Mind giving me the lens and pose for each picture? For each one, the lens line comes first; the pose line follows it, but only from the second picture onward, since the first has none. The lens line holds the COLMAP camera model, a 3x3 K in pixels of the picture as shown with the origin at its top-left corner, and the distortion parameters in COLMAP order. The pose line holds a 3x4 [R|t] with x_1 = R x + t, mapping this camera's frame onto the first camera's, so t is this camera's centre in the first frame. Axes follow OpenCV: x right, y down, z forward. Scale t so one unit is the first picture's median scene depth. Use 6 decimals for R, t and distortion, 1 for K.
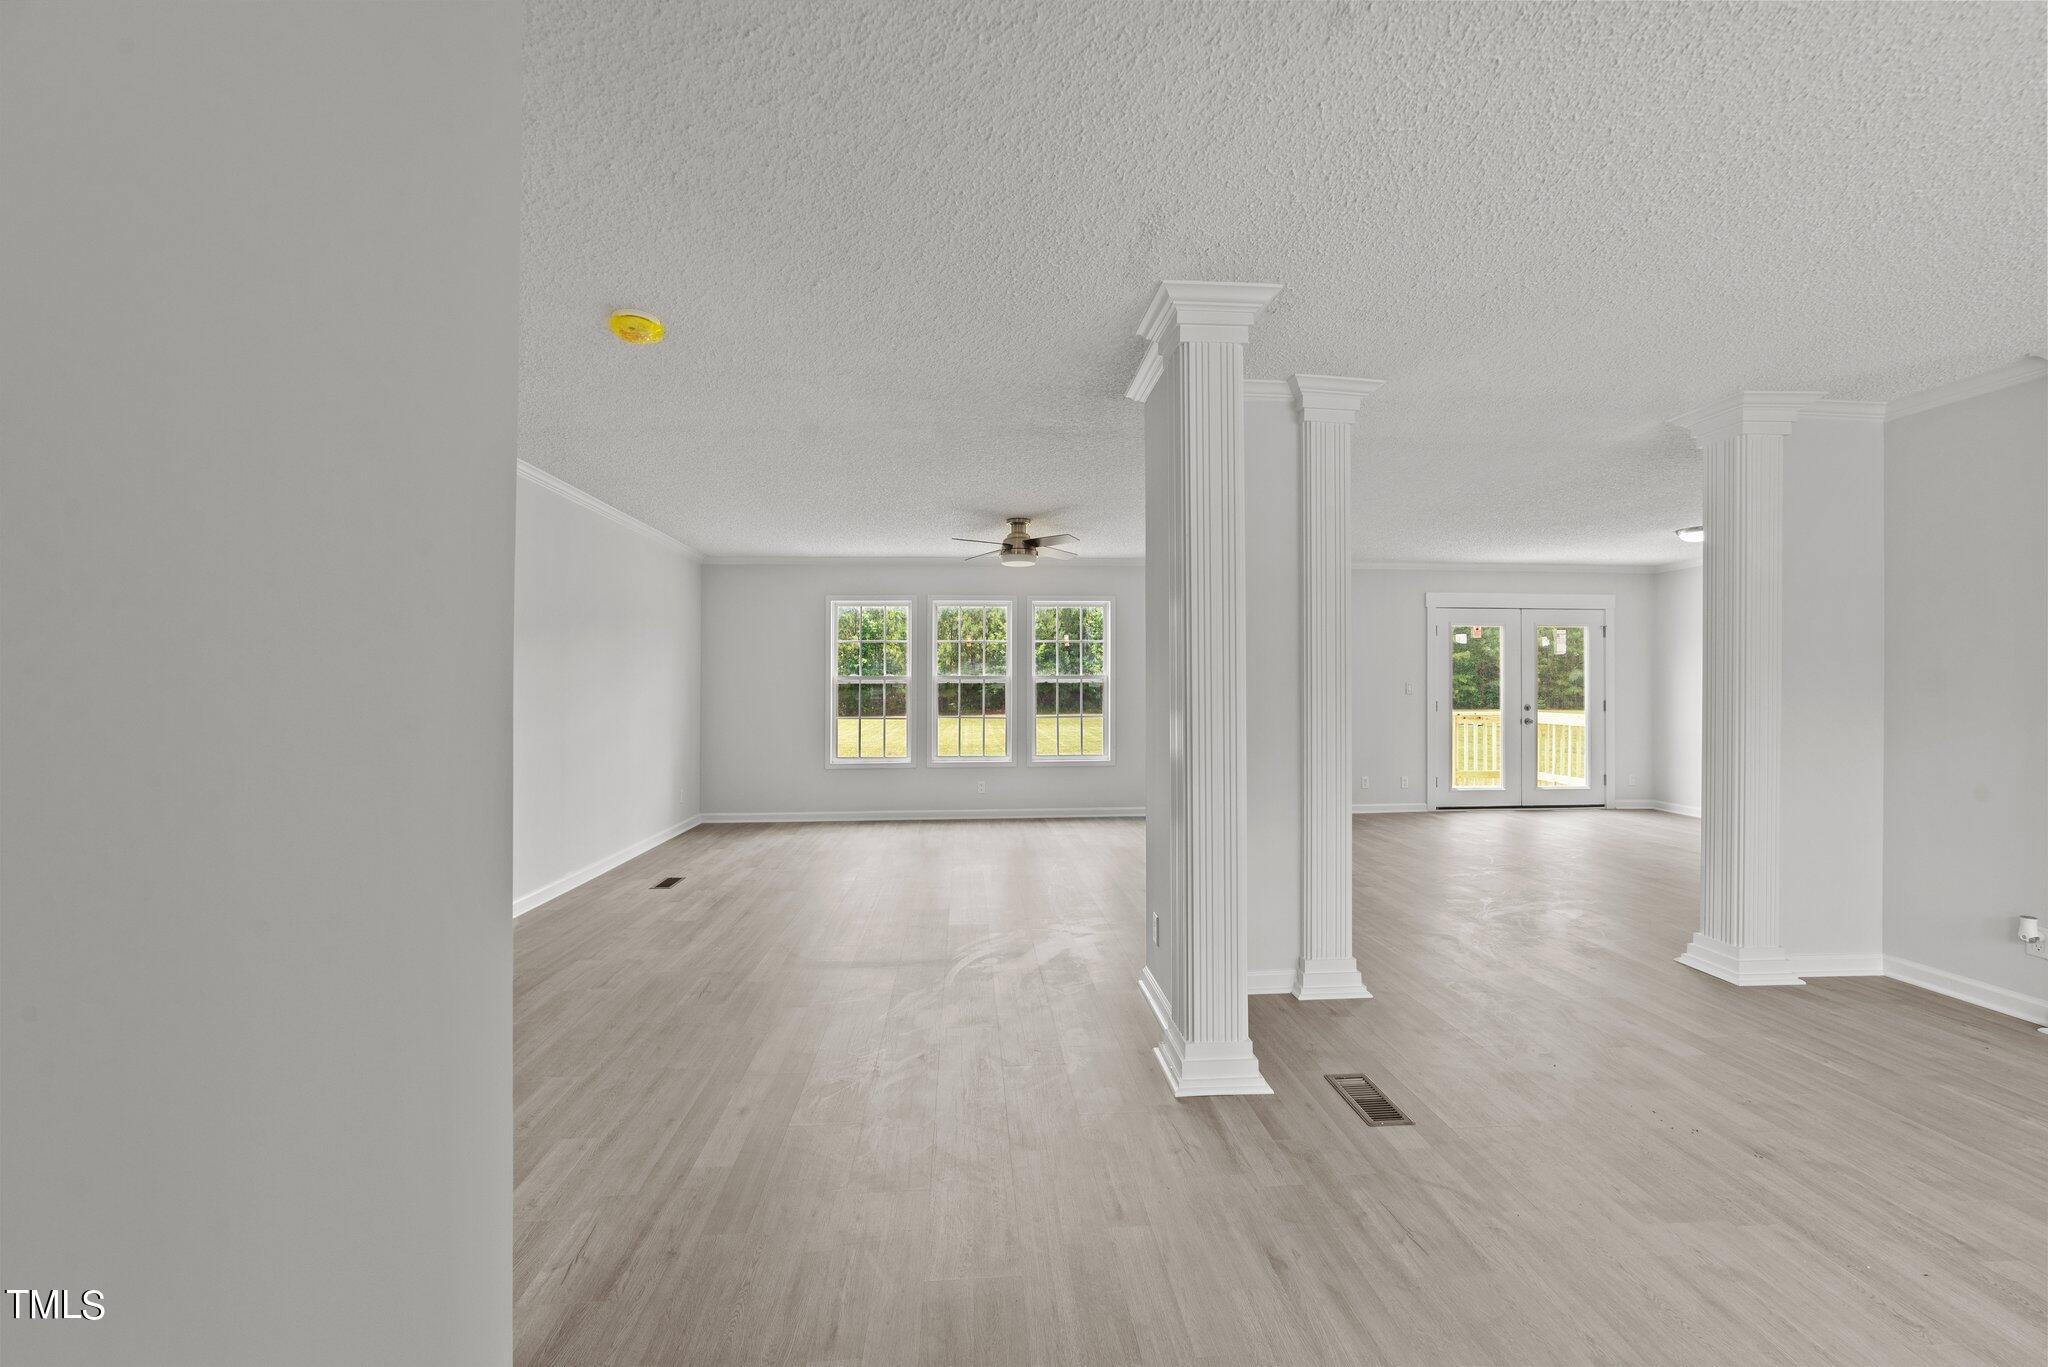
lens RADIAL K [[800.1, 0, 1024.0], [0, 800.1, 683.5], [0, 0, 1]] dist [0.000227, 0.000076]
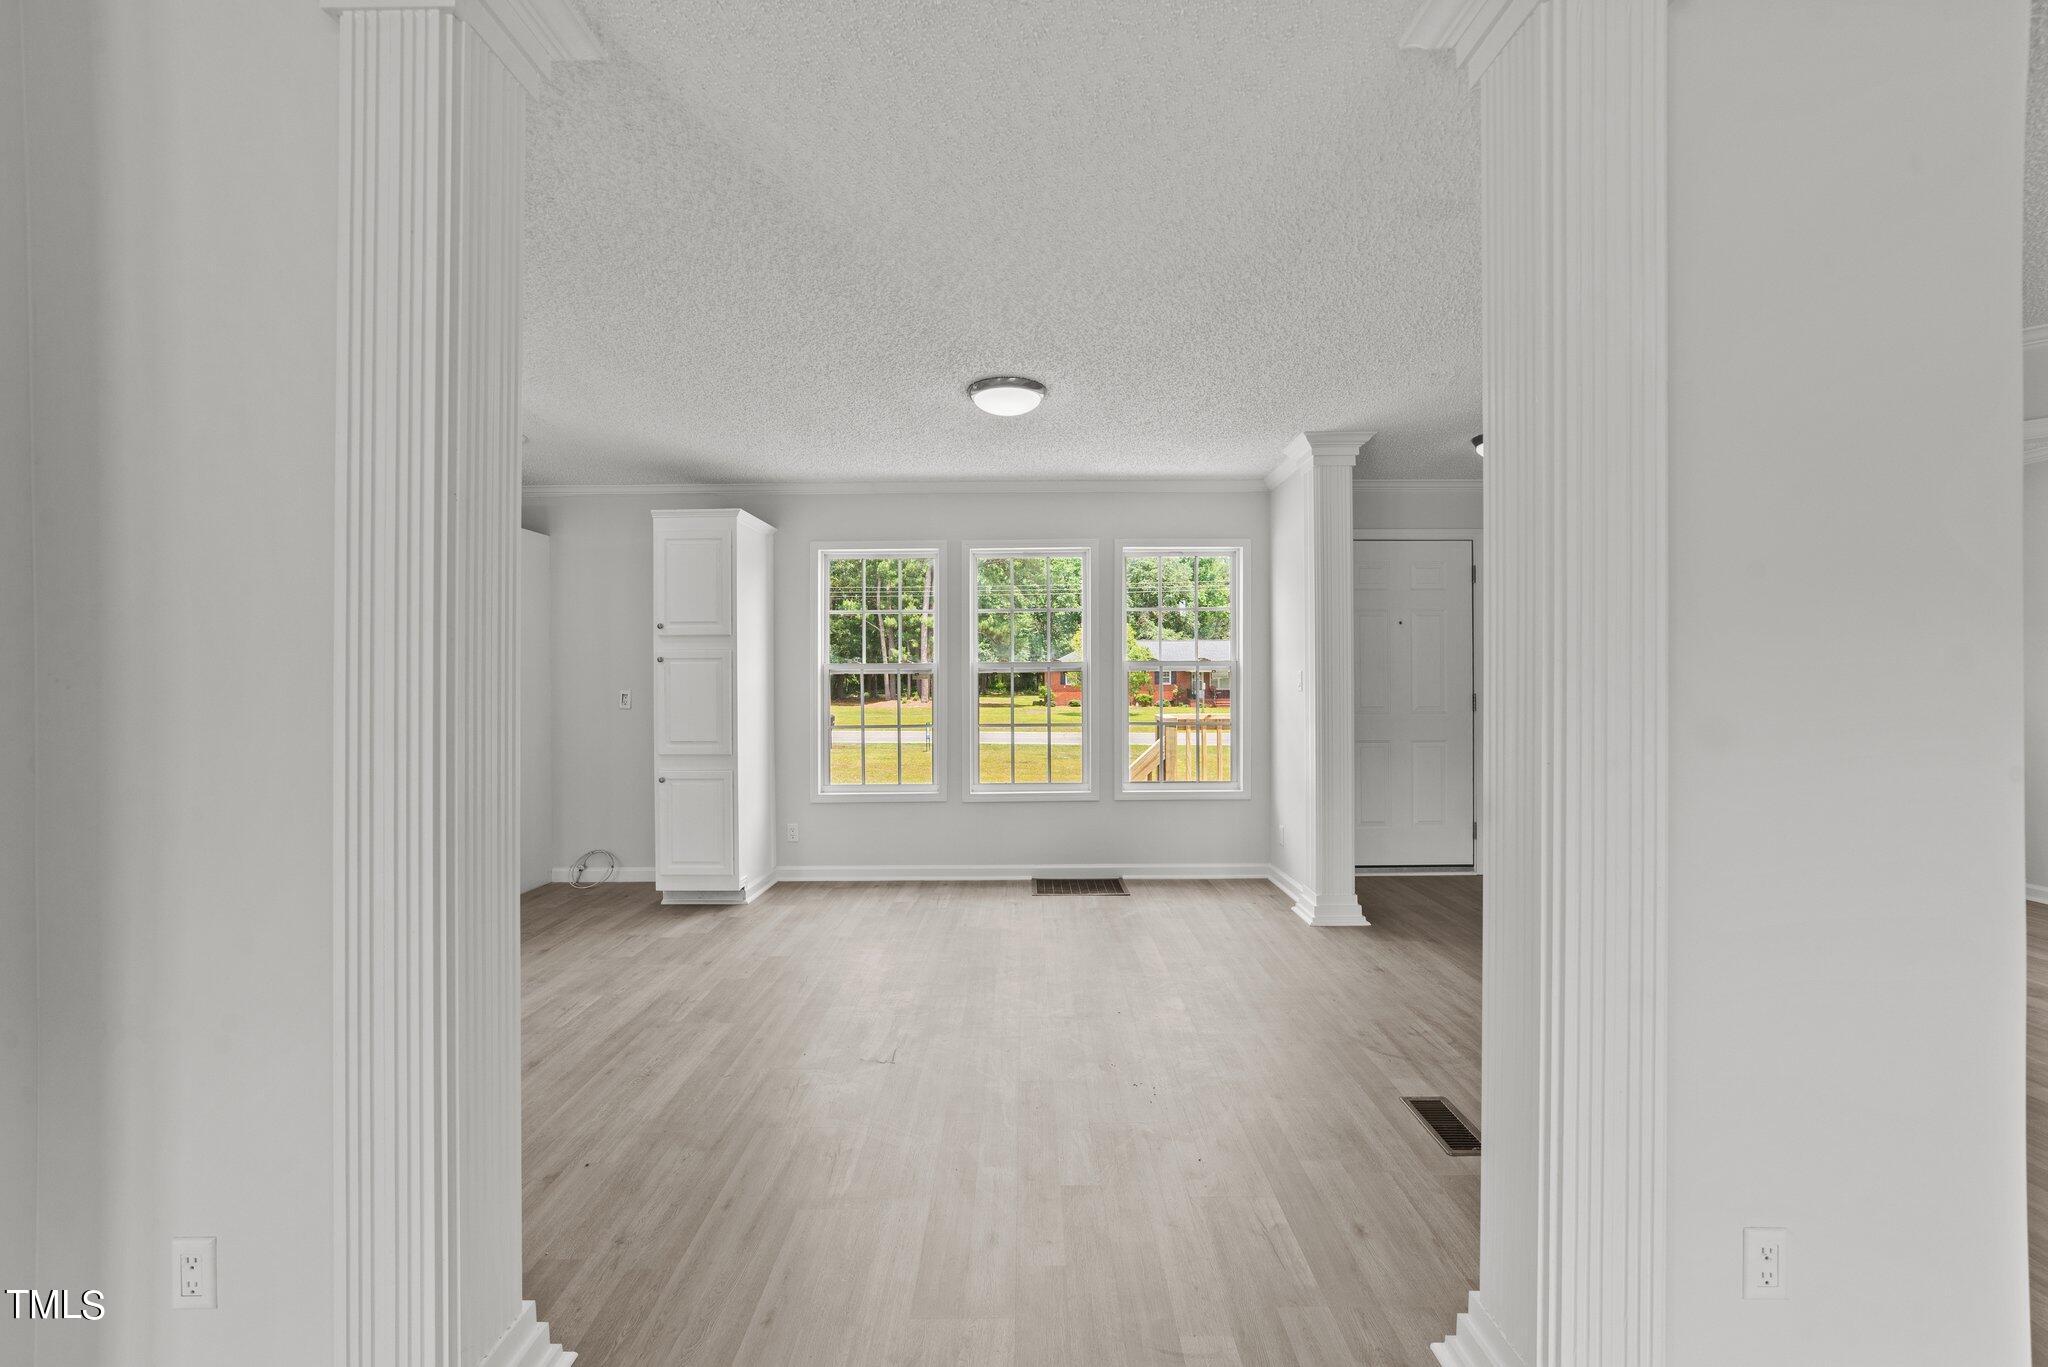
lens RADIAL K [[825.1, 0, 1019.5], [0, 825.1, 666.8], [0, 0, 1]] dist [-0.000170, 0.000025]
pose [[-0.997074, 0.001590, 0.076424, 0.944012], [0.000405, 0.999879, -0.015523, 0.004570], [-0.076439, -0.015447, -0.996955, 2.224209]]
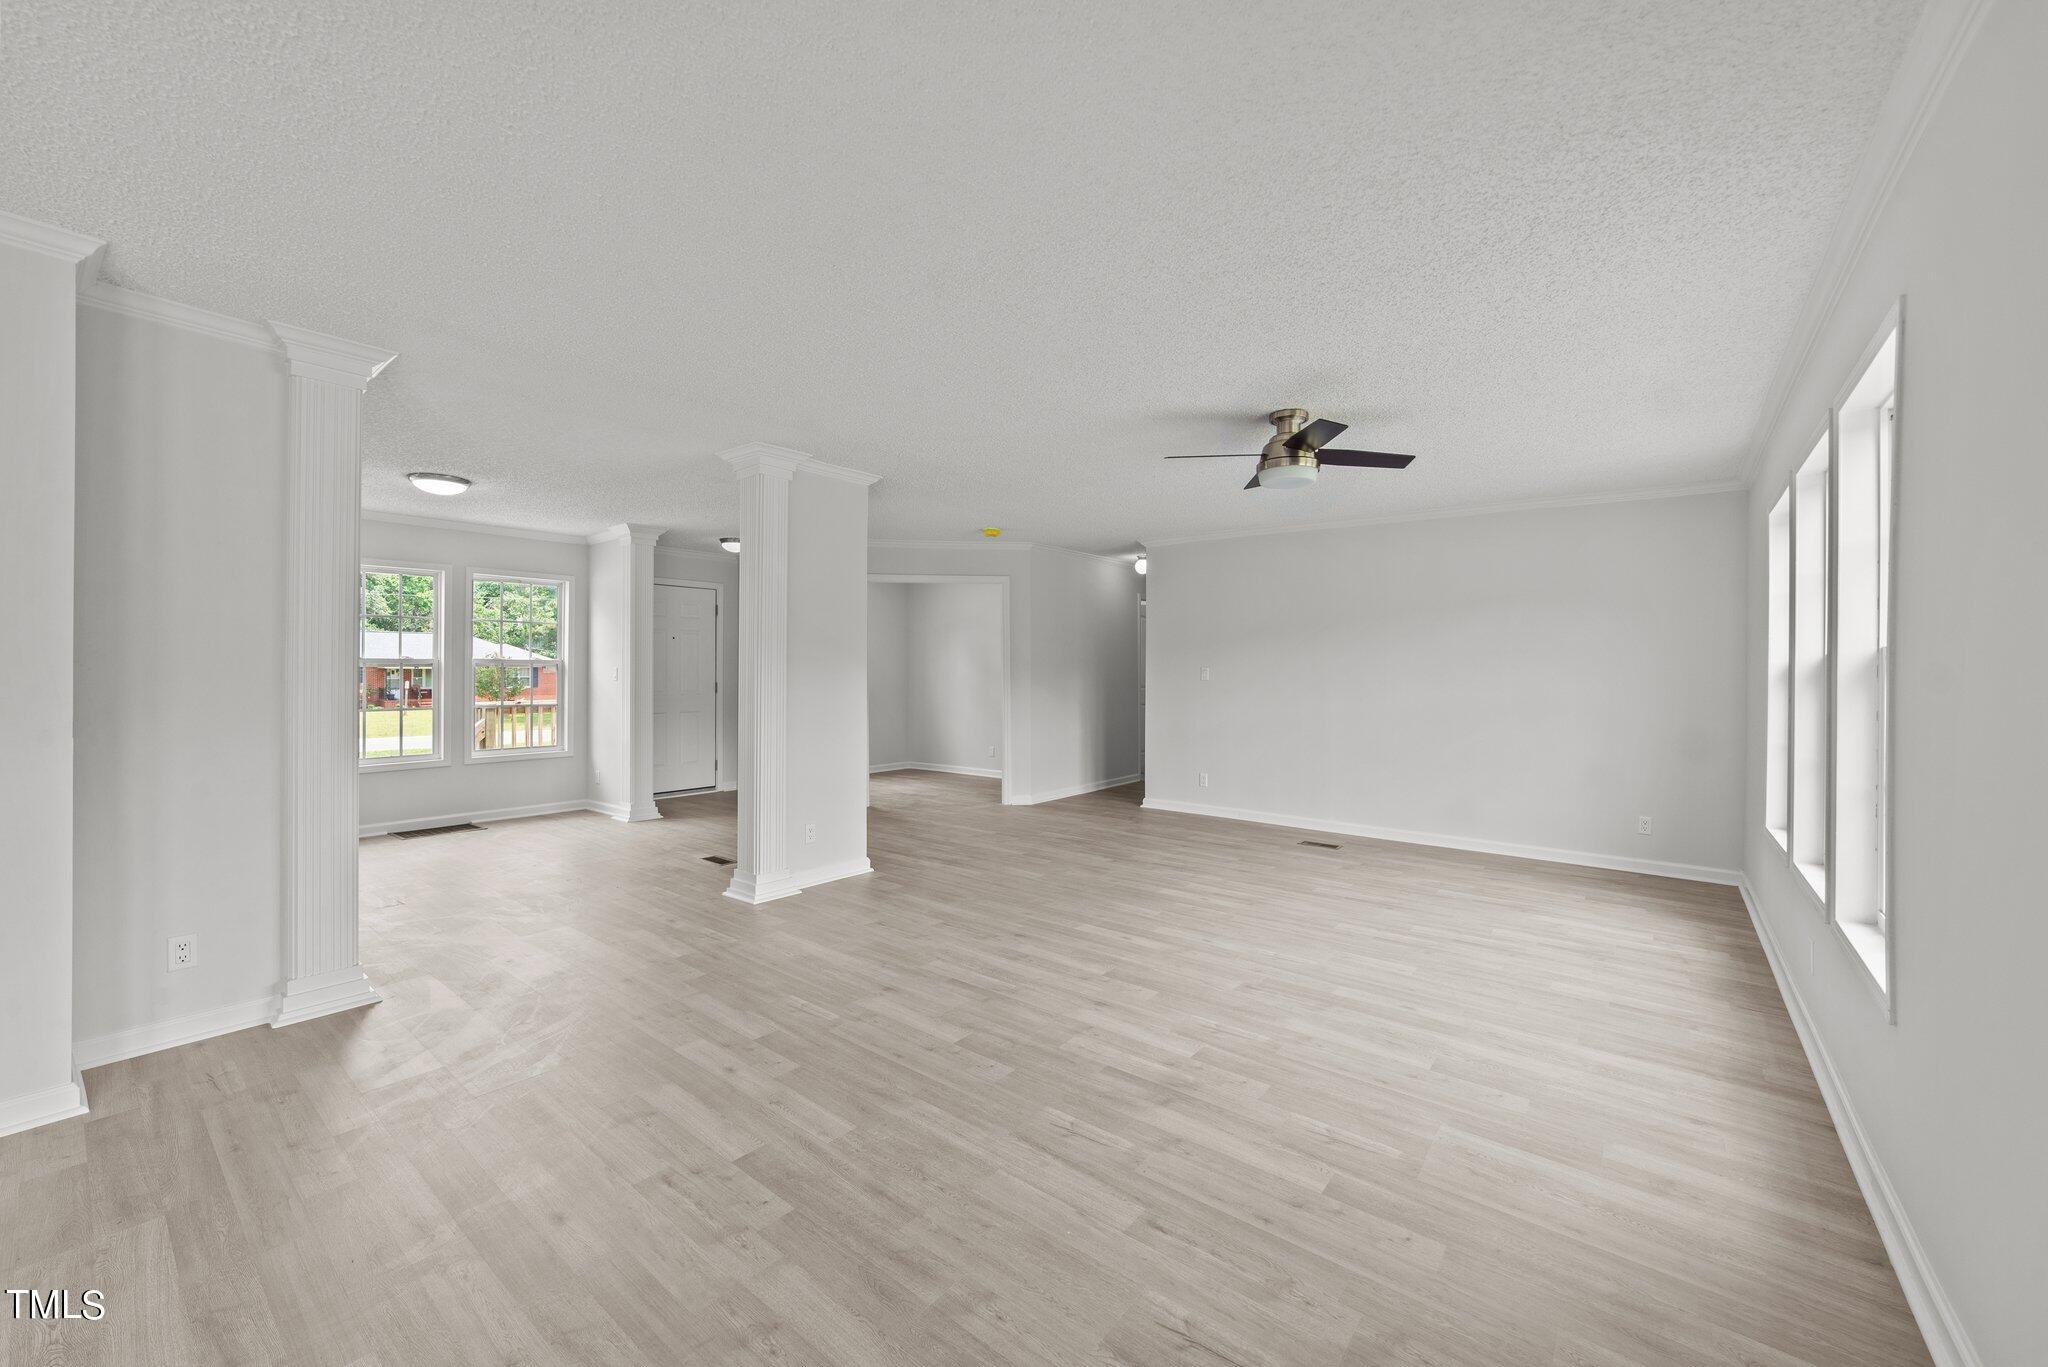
lens RADIAL K [[800.1, 0, 1024.0], [0, 800.1, 683.5], [0, 0, 1]] dist [0.000227, 0.000076]
pose [[-0.682337, 0.001268, -0.731037, 1.654196], [-0.003221, 0.999984, 0.004740, 0.021033], [0.731031, 0.005589, -0.682321, 3.507697]]
